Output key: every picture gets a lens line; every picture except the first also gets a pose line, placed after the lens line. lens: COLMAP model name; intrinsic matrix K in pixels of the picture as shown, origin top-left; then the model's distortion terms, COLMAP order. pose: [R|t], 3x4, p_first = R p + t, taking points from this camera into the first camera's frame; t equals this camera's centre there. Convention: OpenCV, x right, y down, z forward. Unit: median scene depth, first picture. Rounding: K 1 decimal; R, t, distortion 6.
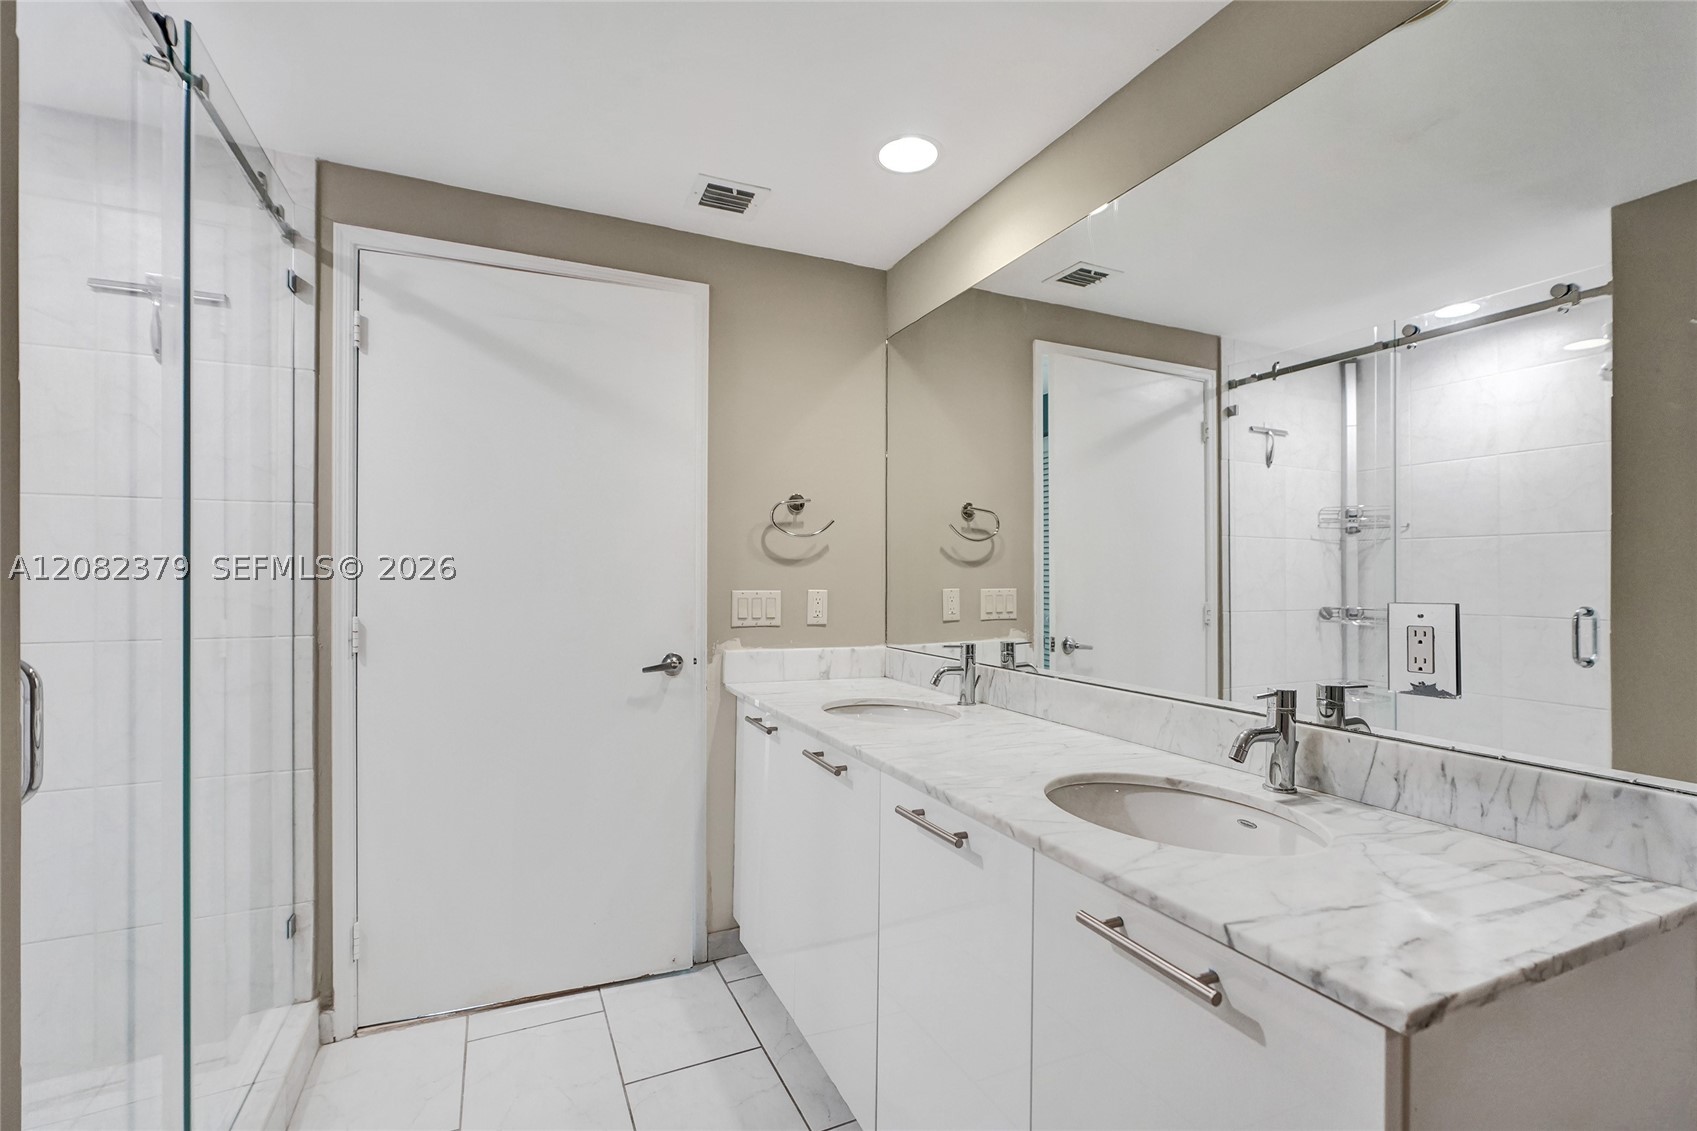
lens RADIAL K [[778.4, 0, 856.0], [0, 778.4, 569.9], [0, 0, 1]] dist [-0.001530, 0.000871]
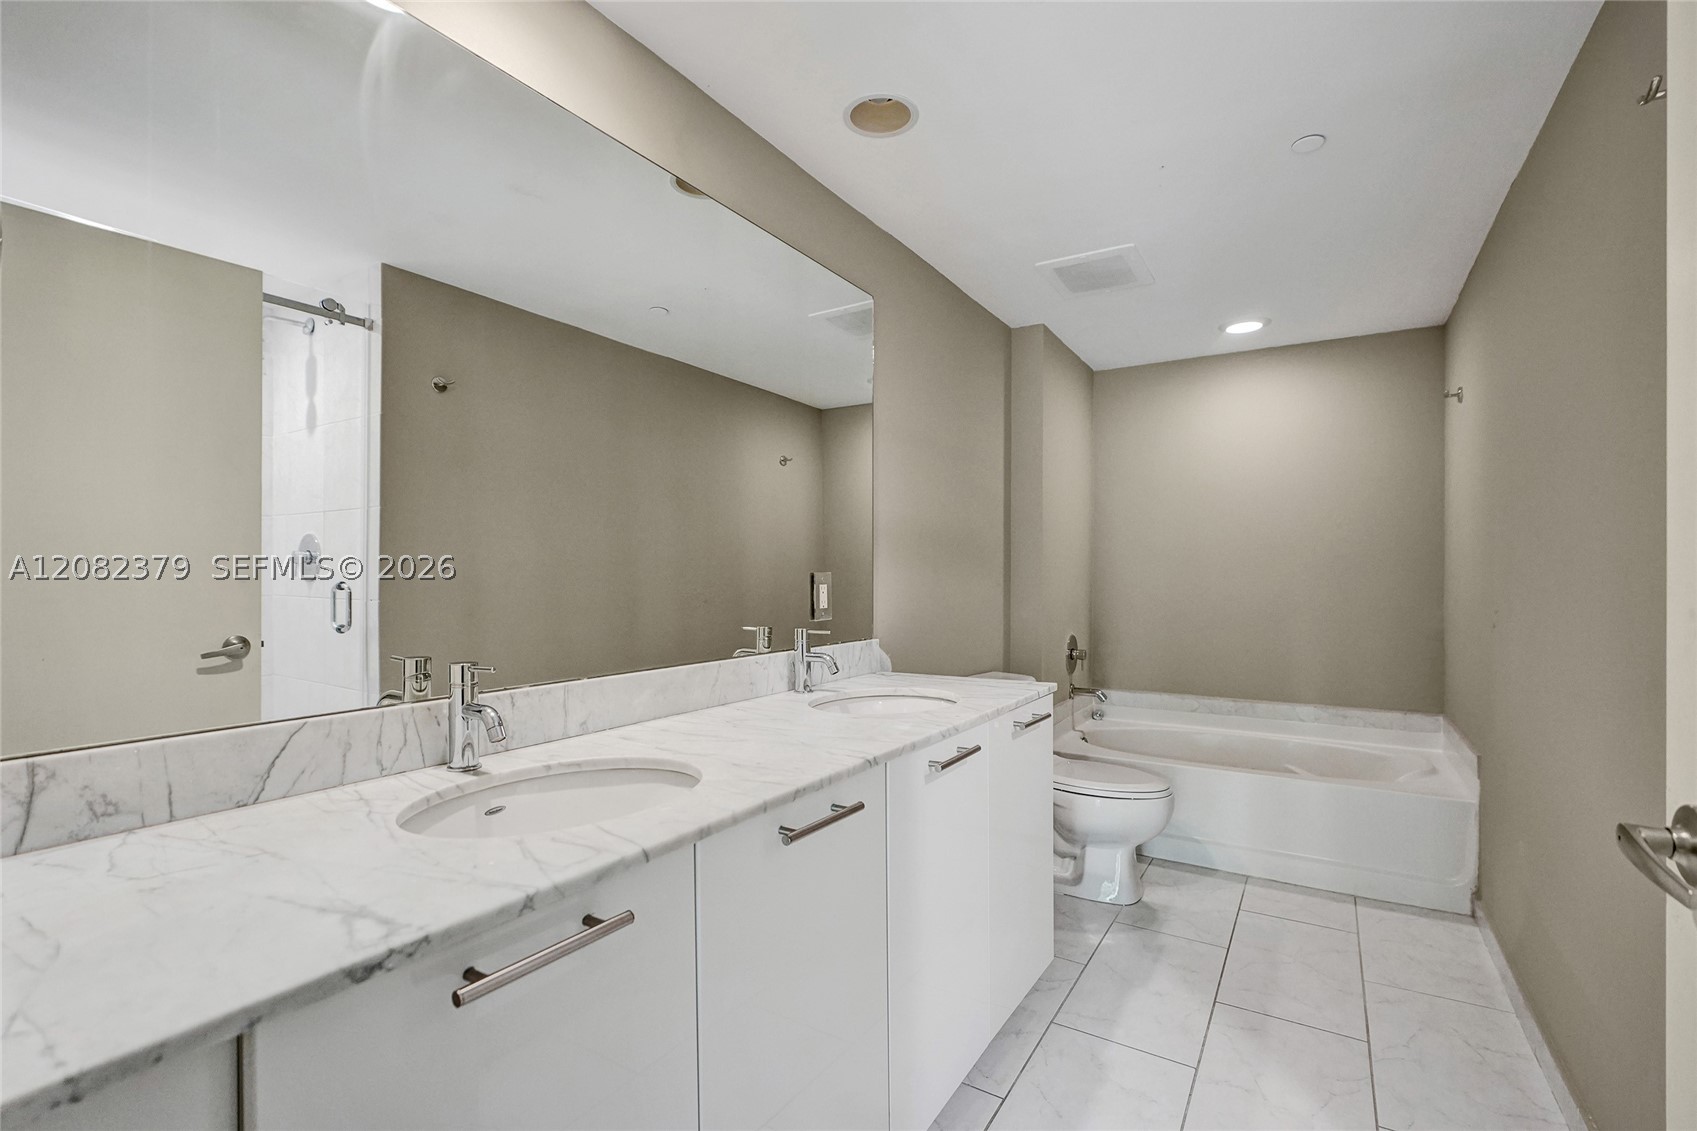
lens RADIAL K [[778.4, 0, 848.6], [0, 778.4, 574.1], [0, 0, 1]] dist [-0.001530, 0.000871]
pose [[-0.543719, -0.005036, 0.839252, -0.489408], [-0.012512, 0.999920, -0.002106, 0.028122], [-0.839174, -0.011646, -0.543738, 1.057846]]
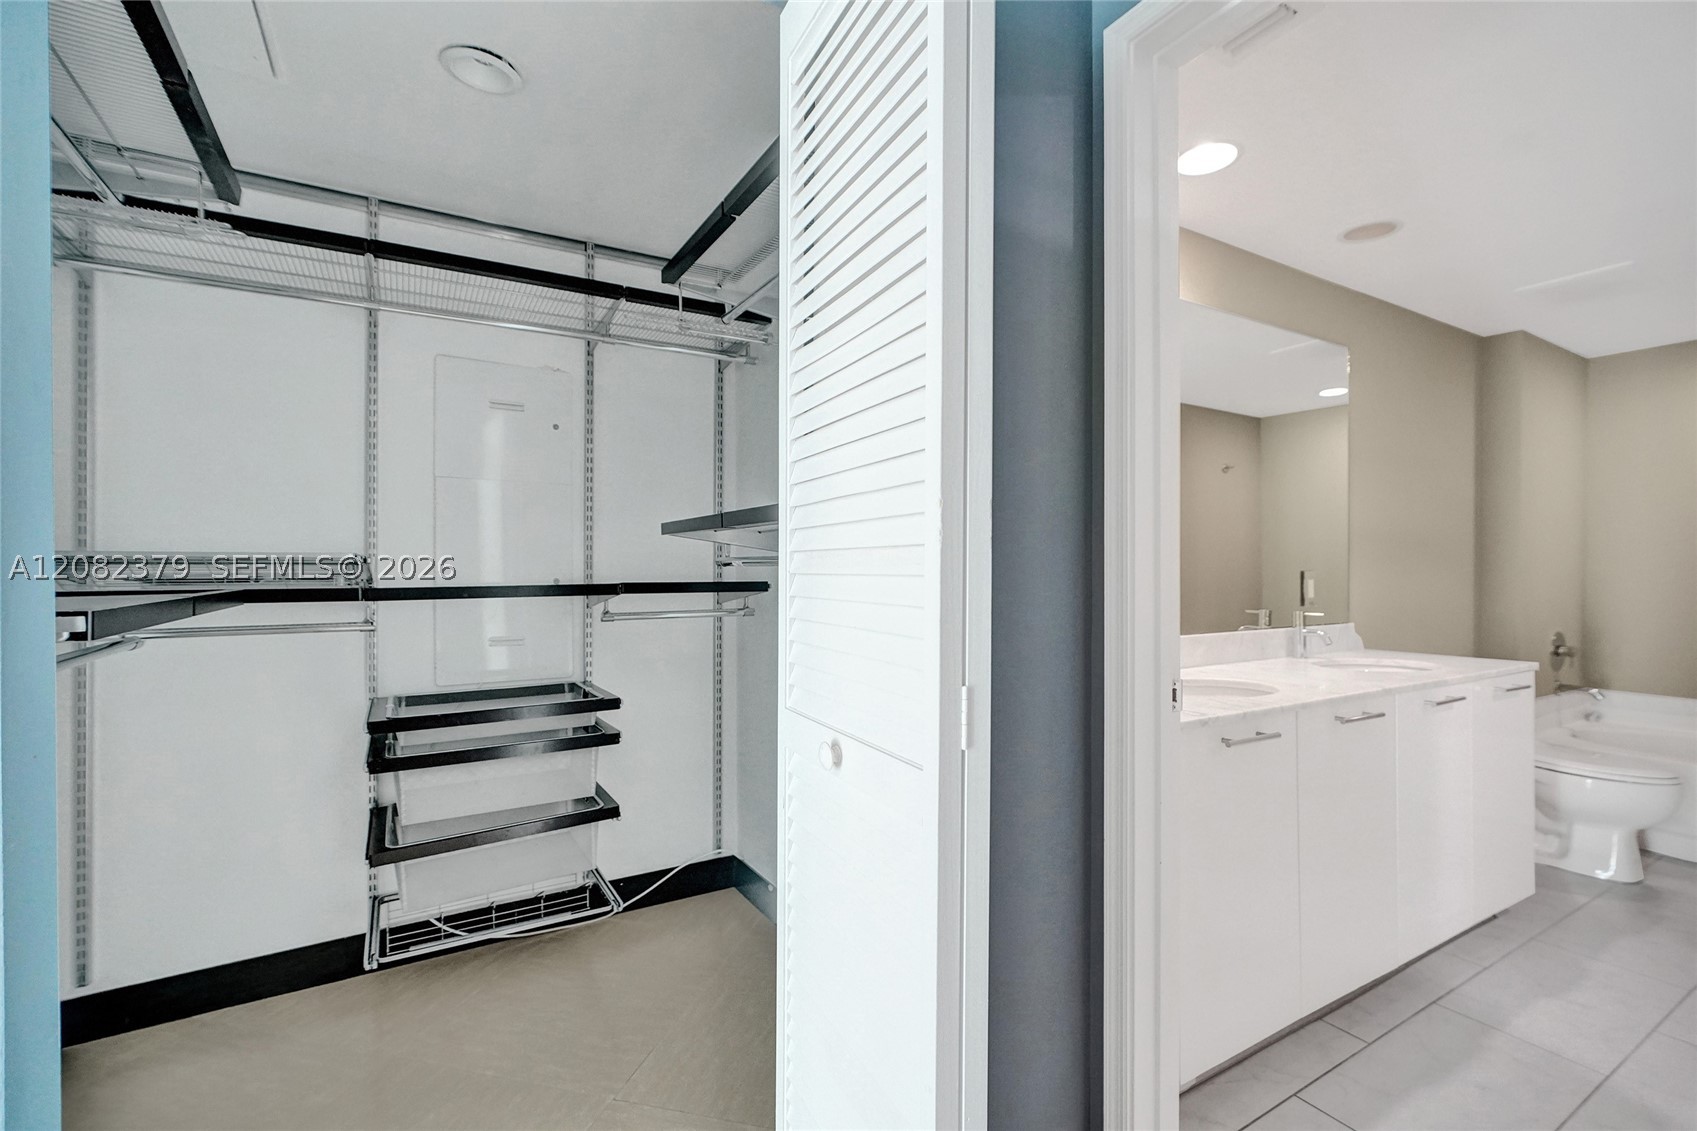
lens RADIAL K [[778.4, 0, 865.4], [0, 778.4, 571.2], [0, 0, 1]] dist [-0.001530, 0.000871]
pose [[-0.122552, -0.005701, 0.992446, -0.946367], [-0.010789, 0.999932, 0.004412, 0.028787], [-0.992403, -0.010167, -0.122605, 1.563037]]
